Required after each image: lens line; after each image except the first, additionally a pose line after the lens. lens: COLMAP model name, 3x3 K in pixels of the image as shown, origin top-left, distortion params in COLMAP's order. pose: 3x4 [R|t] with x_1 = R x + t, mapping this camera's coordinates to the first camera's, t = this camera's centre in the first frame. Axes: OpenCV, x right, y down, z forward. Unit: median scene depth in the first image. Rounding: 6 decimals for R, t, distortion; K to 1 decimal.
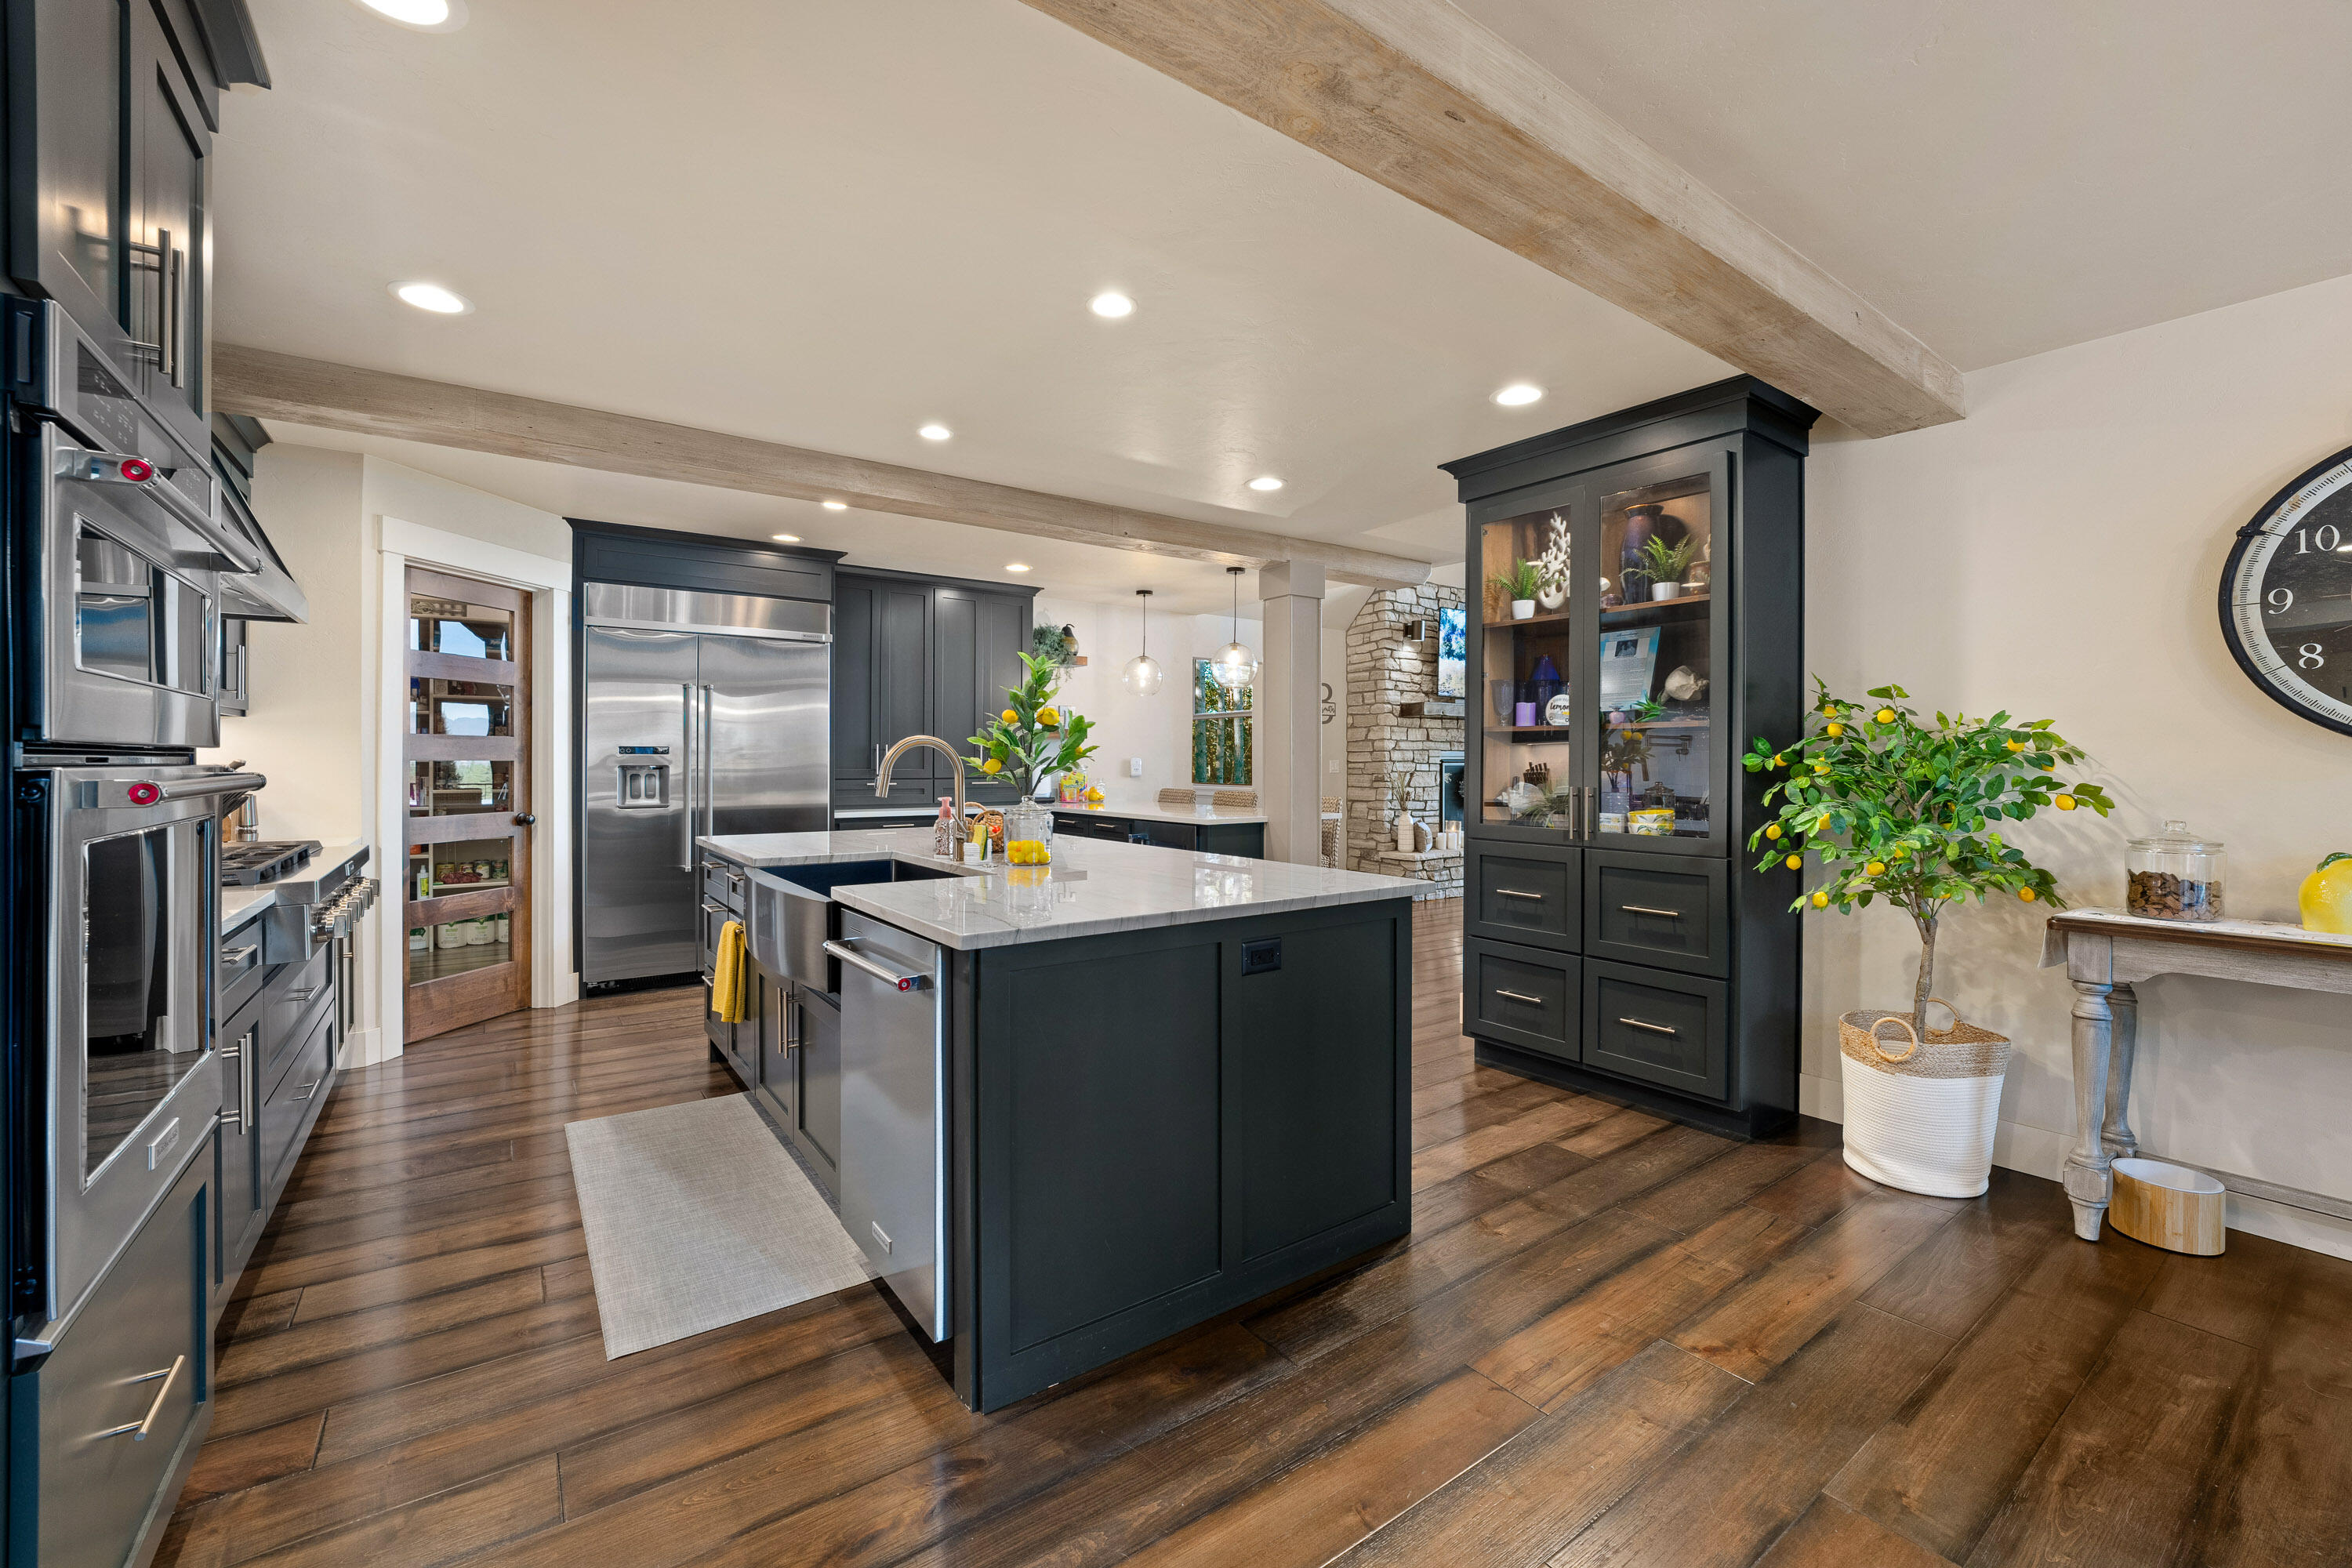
lens RADIAL K [[951.1, 0, 1171.3], [0, 951.1, 761.7], [0, 0, 1]] dist [-0.015288, -0.000169]
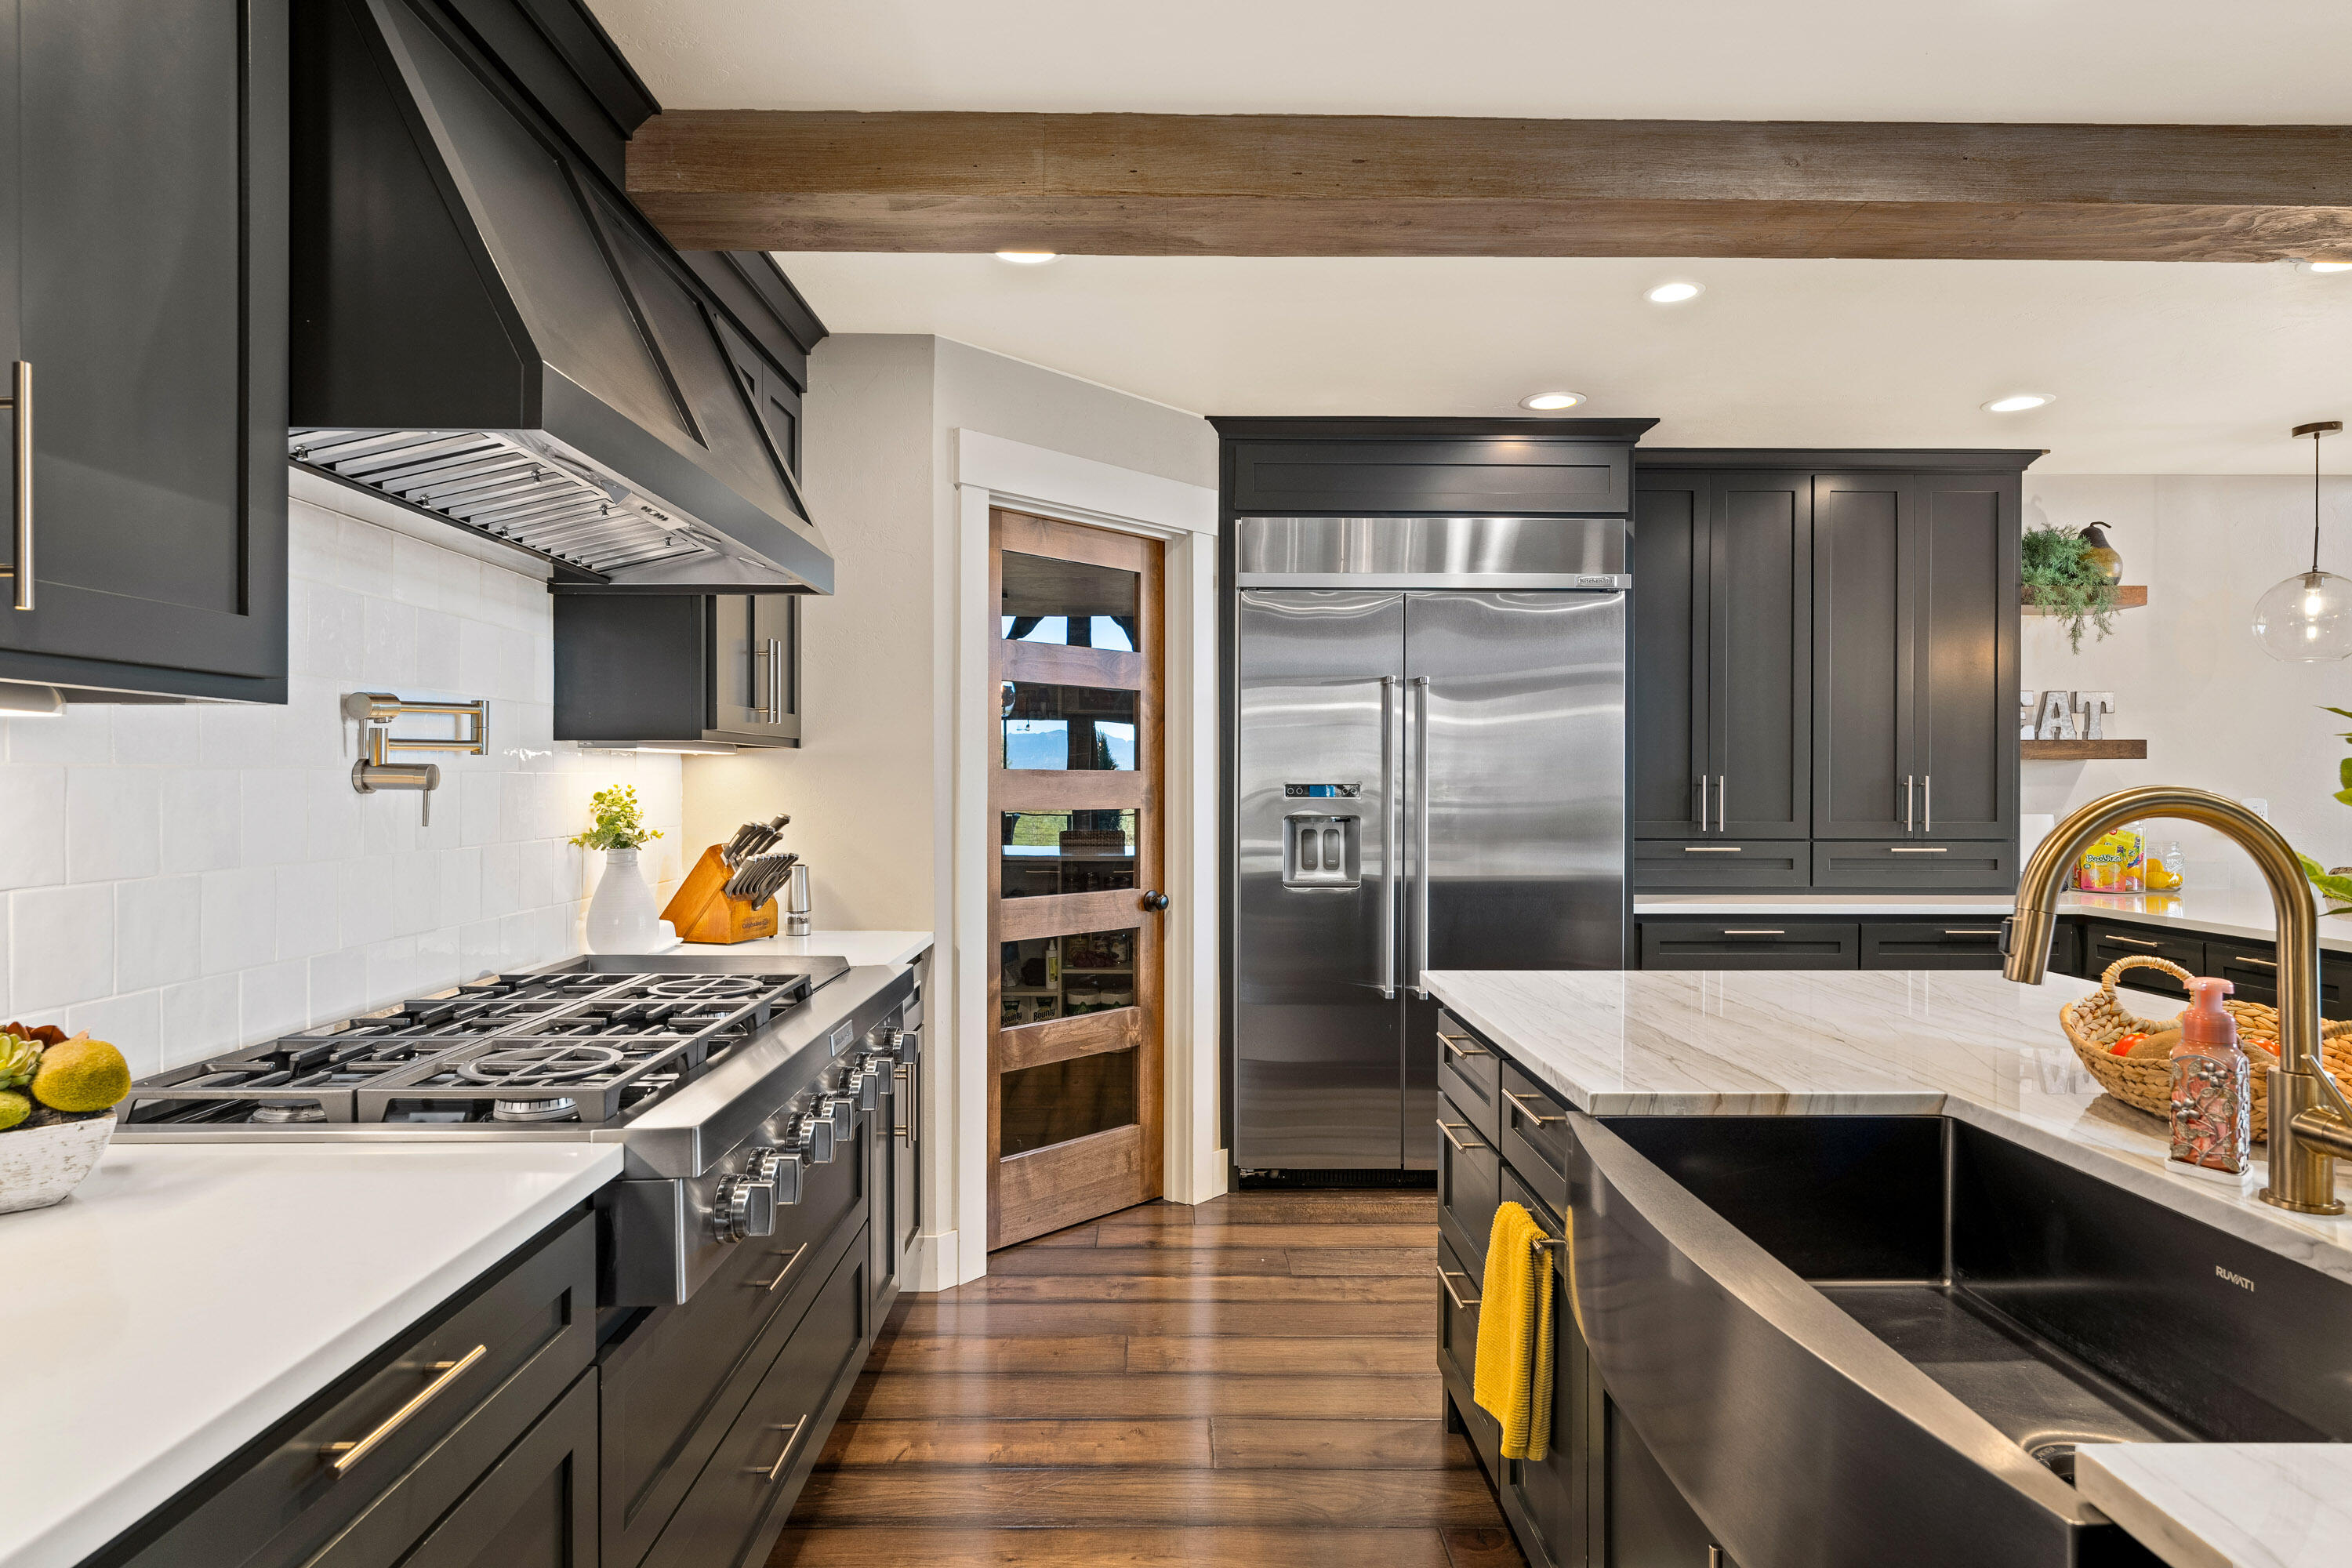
lens RADIAL K [[1296.5, 0, 1178.8], [0, 1296.5, 780.8], [0, 0, 1]] dist [0.001954, -0.000174]
pose [[0.820474, -0.000741, -0.571683, -0.170892], [-0.000879, 0.999996, -0.002558, -0.016787], [0.571683, 0.002601, 0.820470, 0.288956]]
